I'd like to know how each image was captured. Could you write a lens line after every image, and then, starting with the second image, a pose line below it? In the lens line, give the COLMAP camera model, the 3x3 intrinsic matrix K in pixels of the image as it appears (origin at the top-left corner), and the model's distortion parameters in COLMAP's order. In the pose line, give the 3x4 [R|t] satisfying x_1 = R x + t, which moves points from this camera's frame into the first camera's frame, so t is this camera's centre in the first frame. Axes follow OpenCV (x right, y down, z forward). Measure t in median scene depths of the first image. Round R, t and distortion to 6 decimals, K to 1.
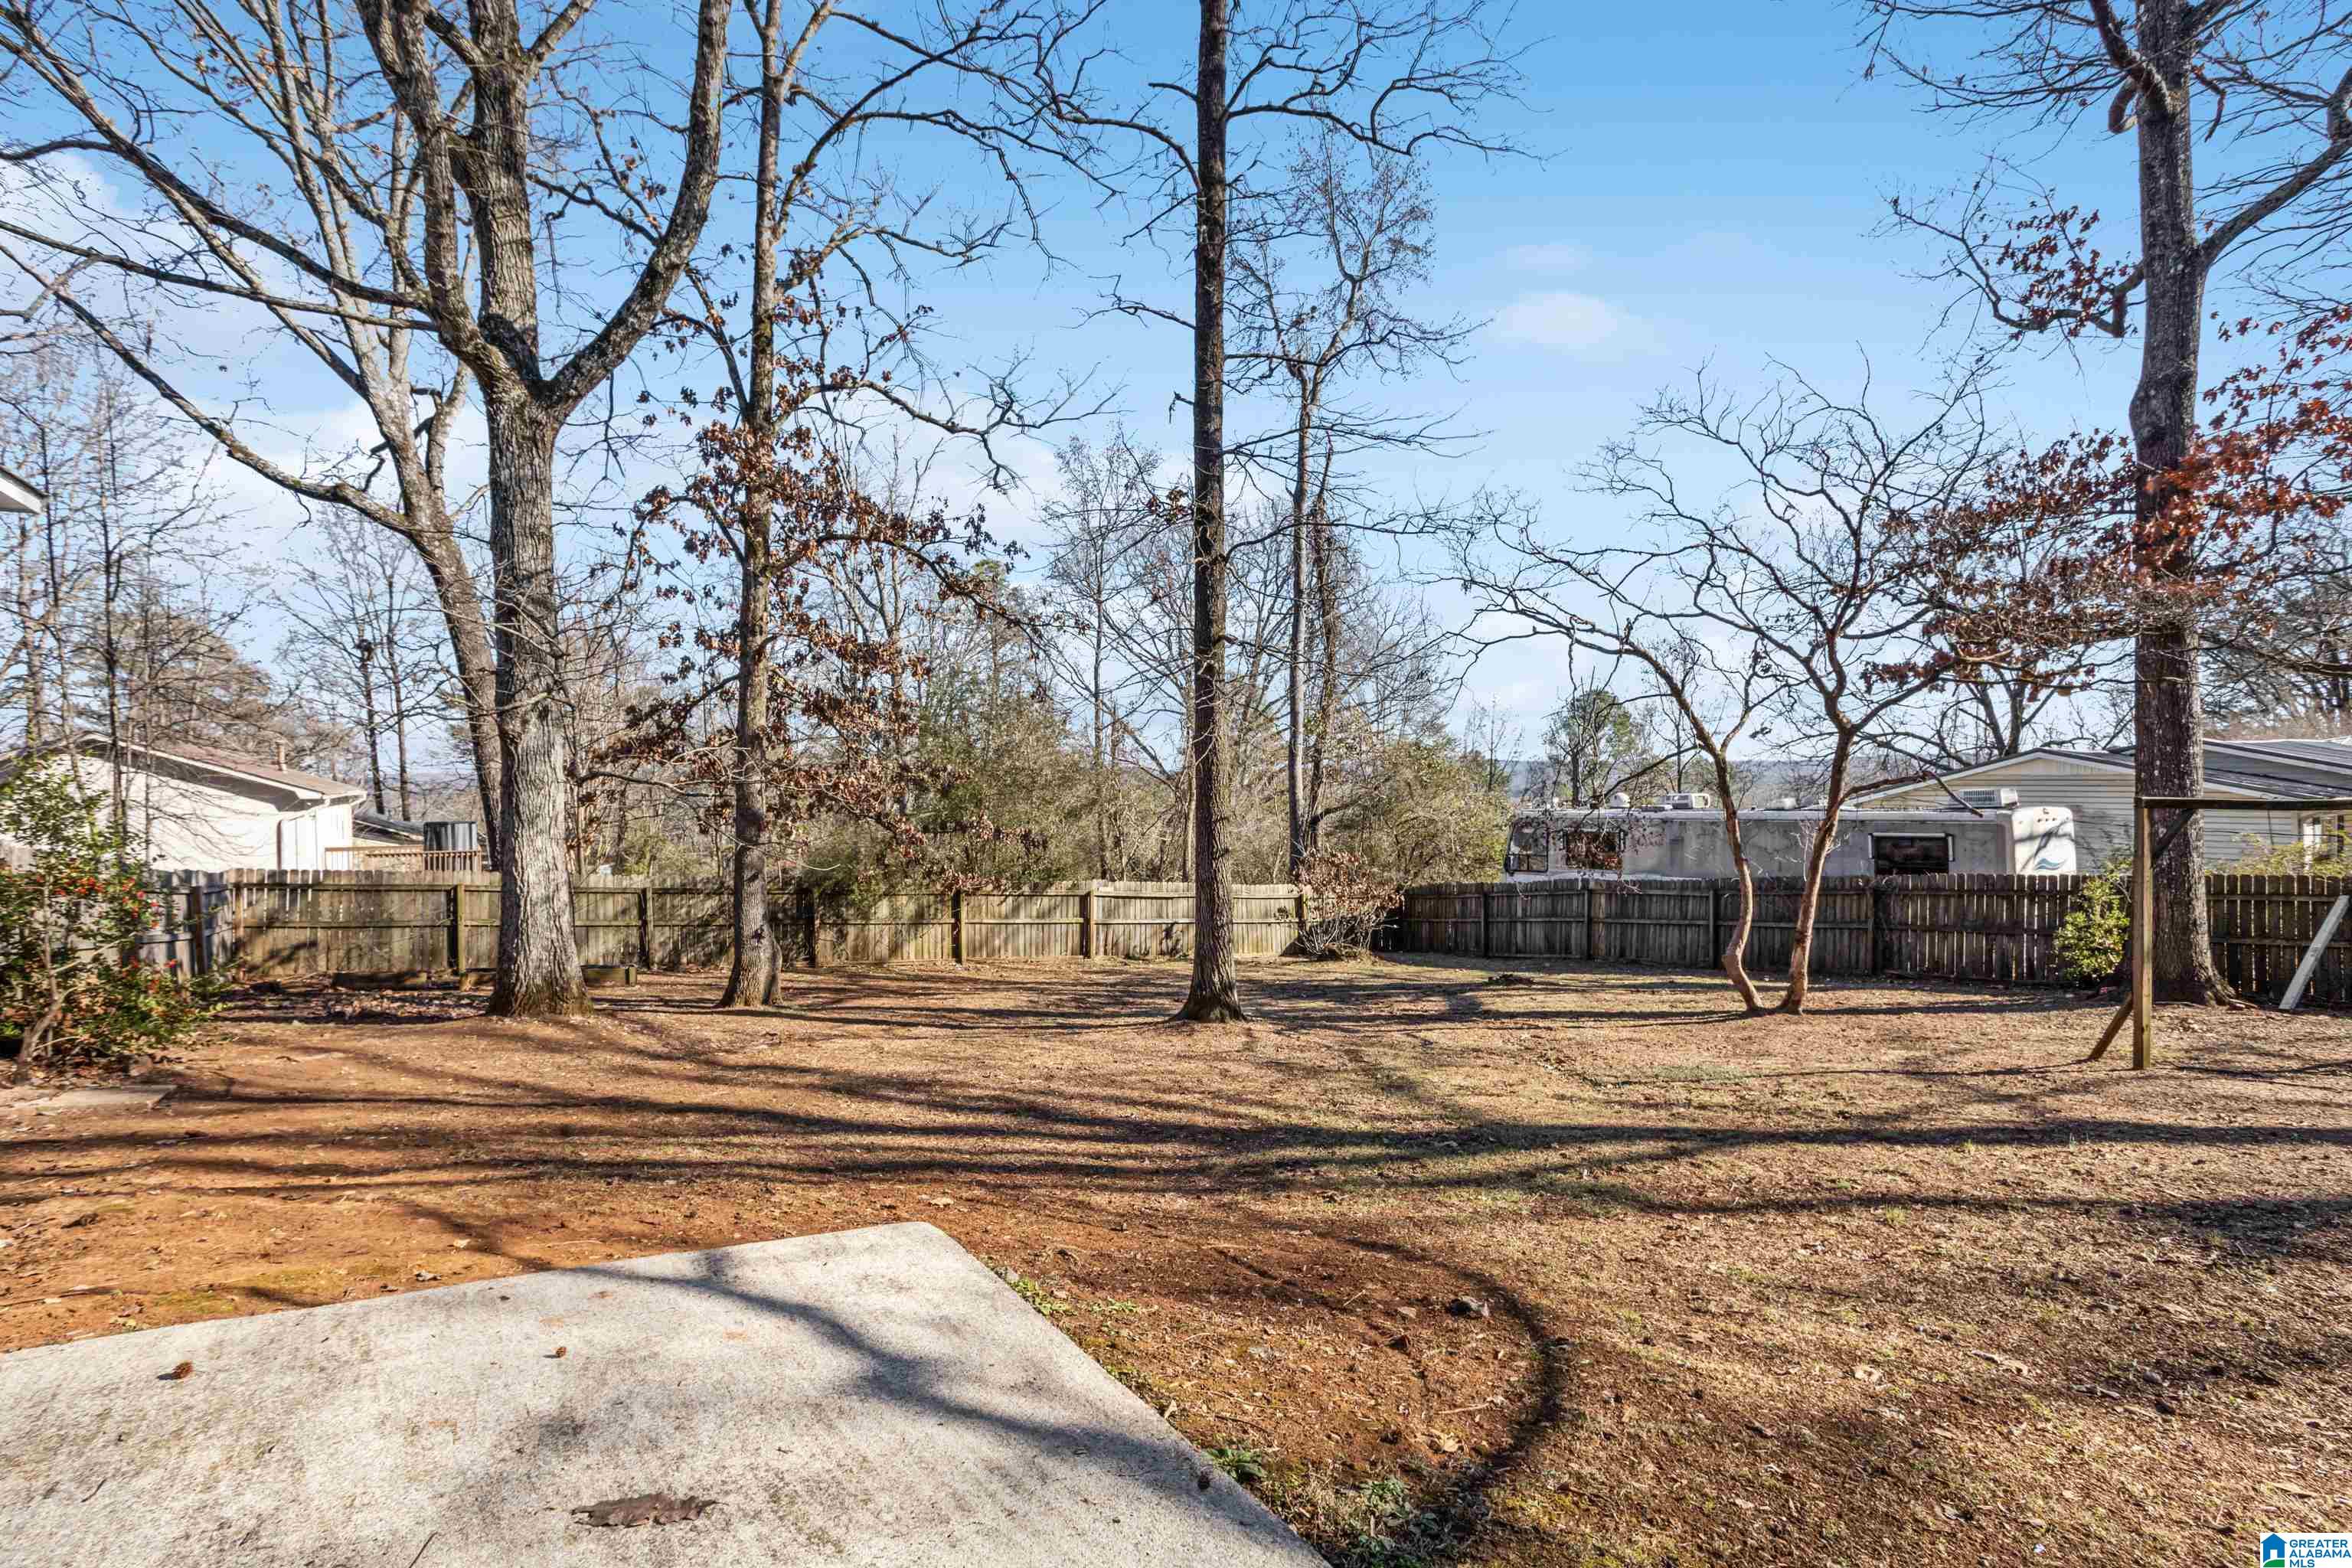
lens RADIAL K [[1172.5, 0, 1176.0], [0, 1172.5, 784.0], [0, 0, 1]] dist [-0.027691, 0.000419]
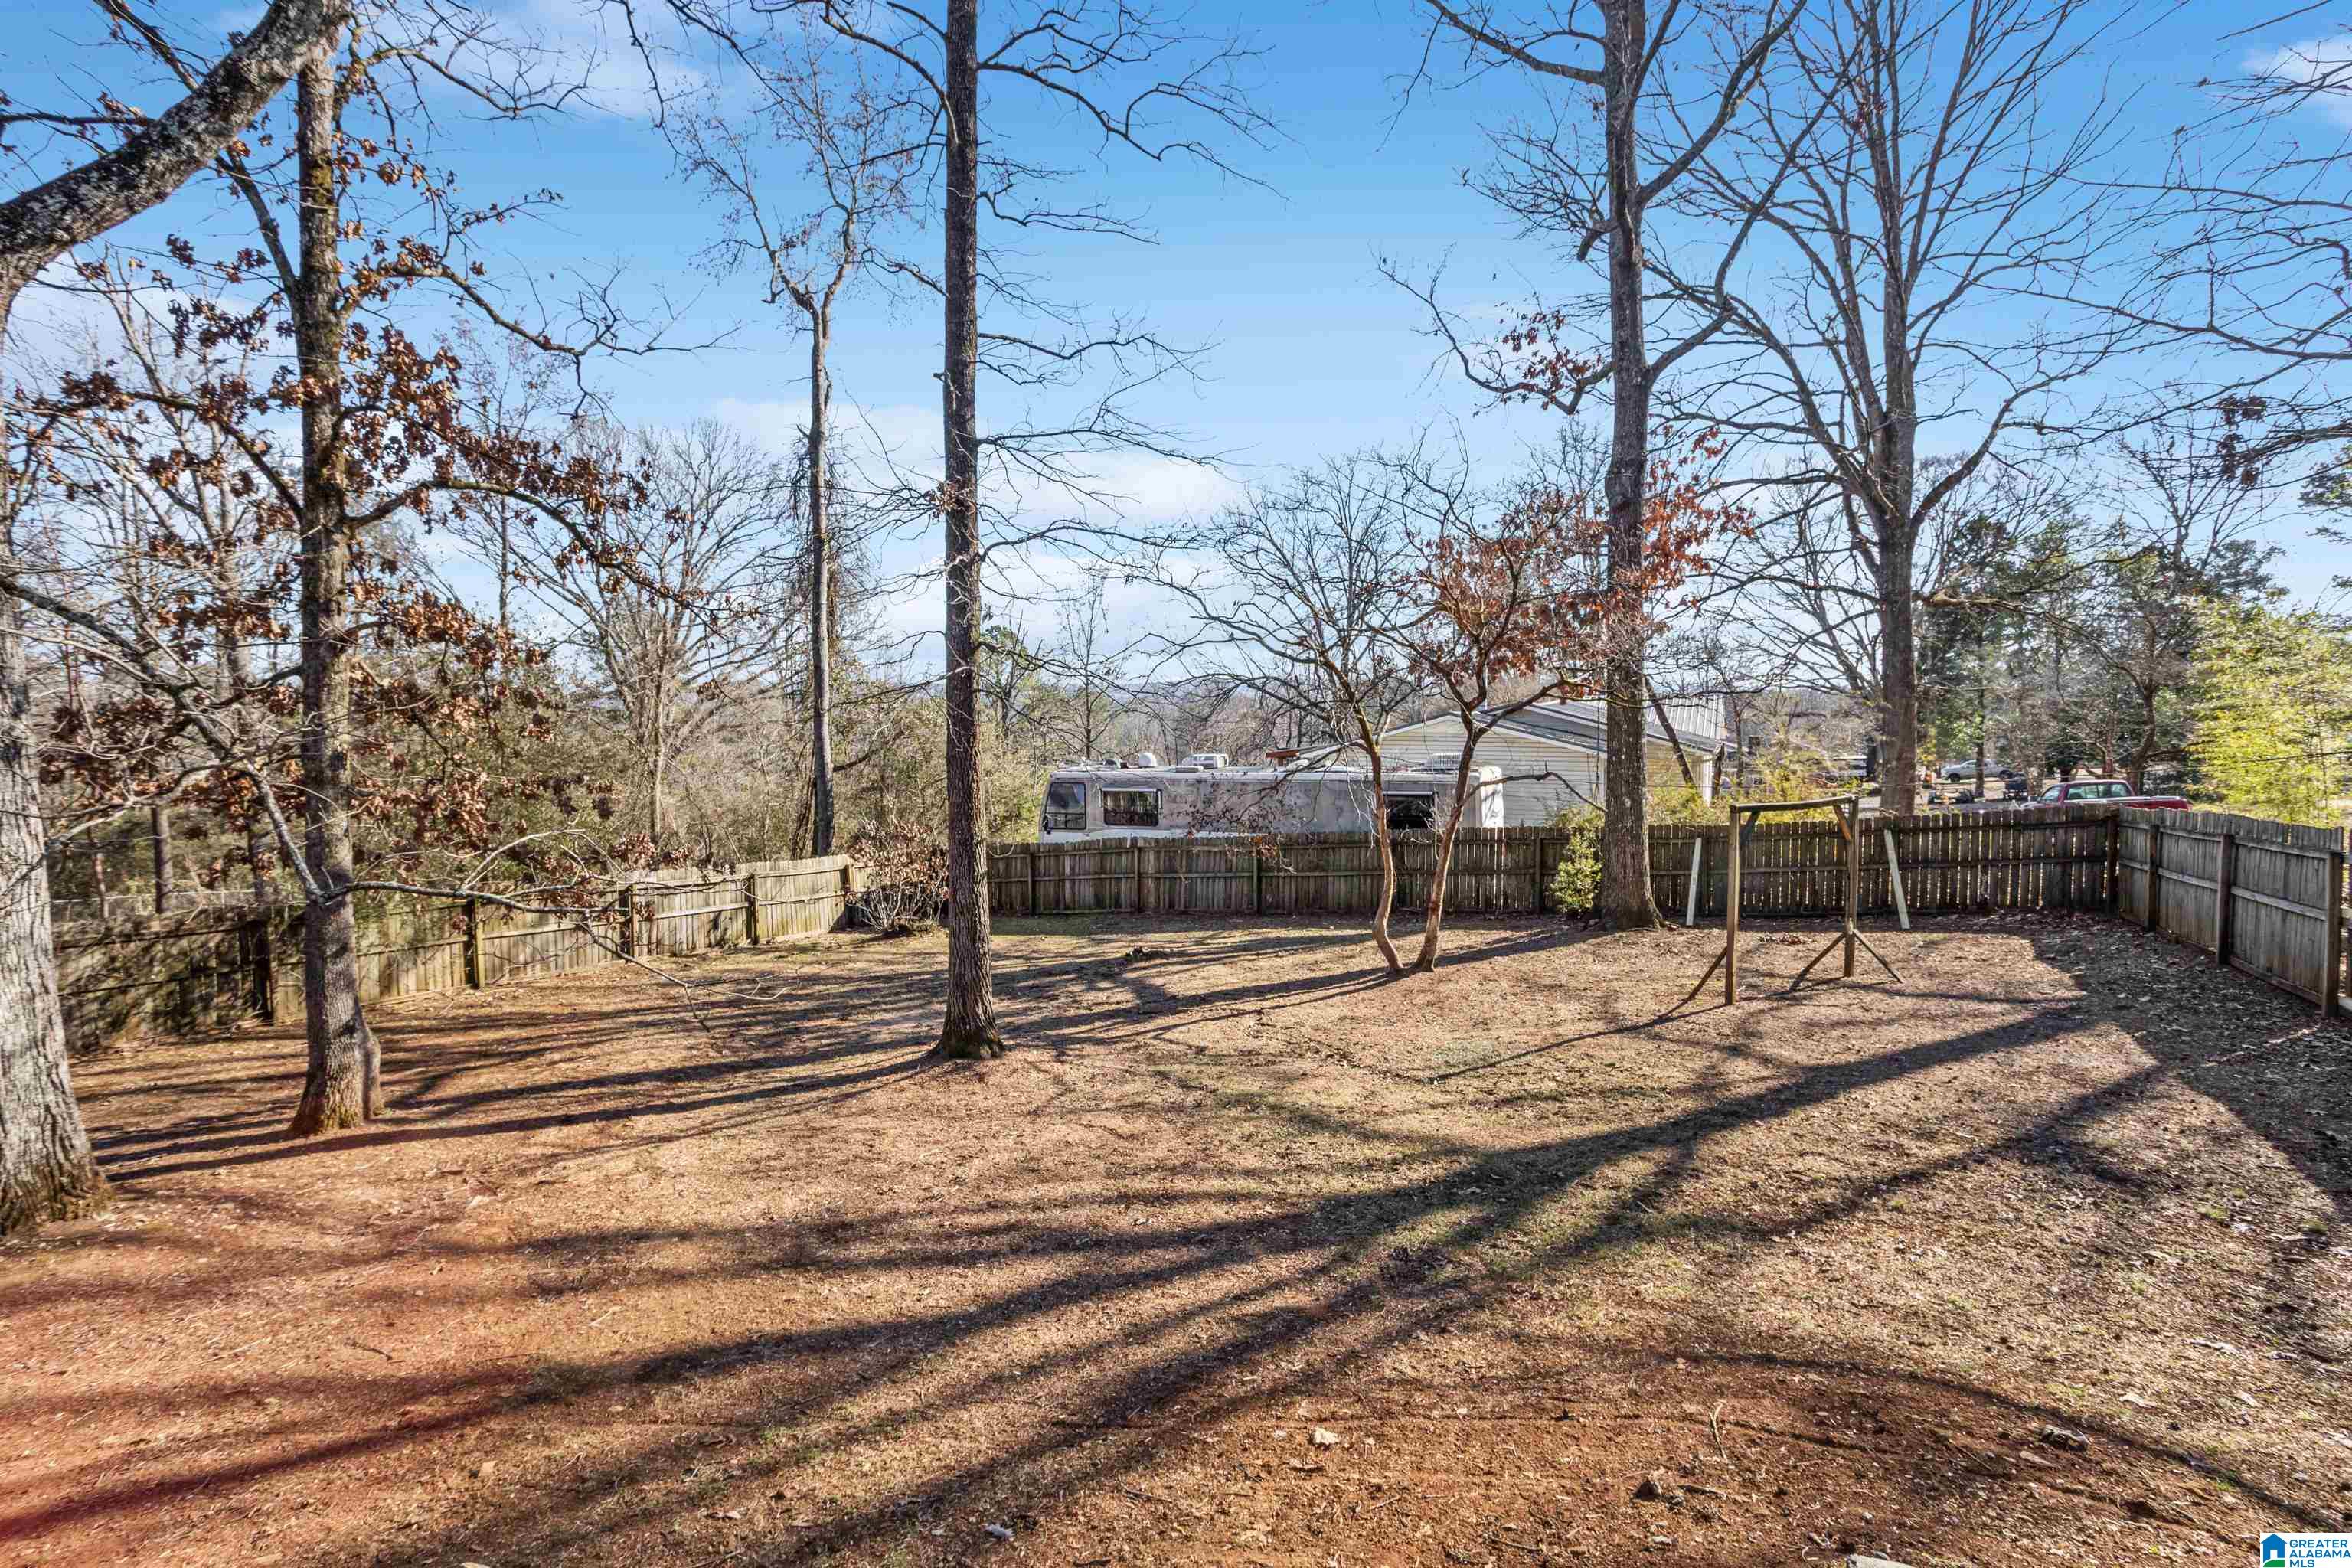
lens RADIAL K [[1146.9, 0, 1148.0], [0, 1146.9, 748.6], [0, 0, 1]] dist [-0.055421, 0.033860]
pose [[0.853238, -0.024199, 0.520960, -0.299365], [0.000260, 0.998943, 0.045976, -0.078822], [-0.521522, -0.039093, 0.852342, 0.151594]]
